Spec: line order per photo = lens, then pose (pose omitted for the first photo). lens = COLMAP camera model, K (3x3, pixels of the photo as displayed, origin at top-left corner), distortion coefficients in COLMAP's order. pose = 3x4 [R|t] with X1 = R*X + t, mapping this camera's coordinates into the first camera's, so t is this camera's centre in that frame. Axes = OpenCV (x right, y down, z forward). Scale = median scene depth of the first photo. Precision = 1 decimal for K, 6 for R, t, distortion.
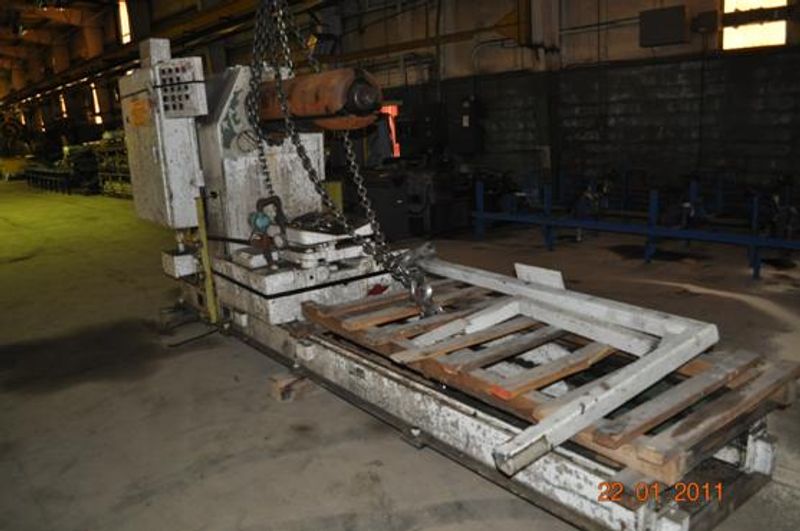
lens RADIAL K [[636.5, 0, 400.0], [0, 636.5, 265.5], [0, 0, 1]] dist [-0.082269, -0.003233]
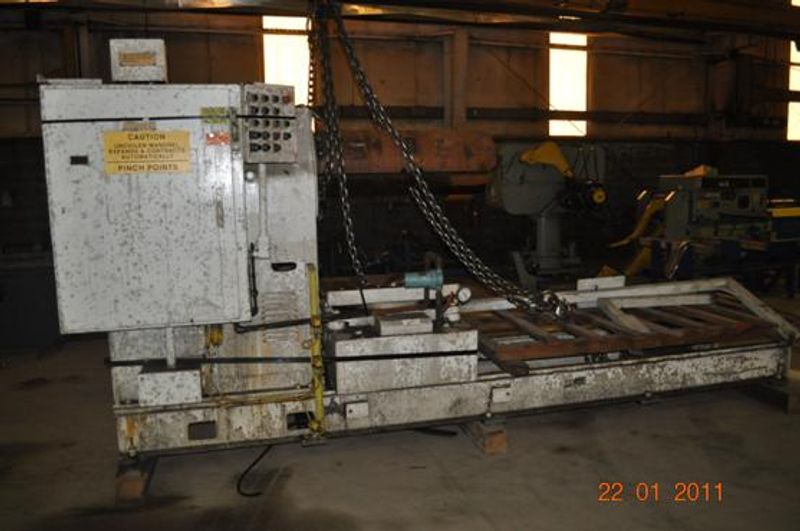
lens RADIAL K [[636.5, 0, 400.0], [0, 636.5, 265.5], [0, 0, 1]] dist [-0.082269, -0.003233]
pose [[0.394232, -0.080778, 0.915454, -1.125217], [0.200978, 0.979596, -0.000111, -0.102374], [-0.896766, 0.184030, 0.402422, 0.682656]]
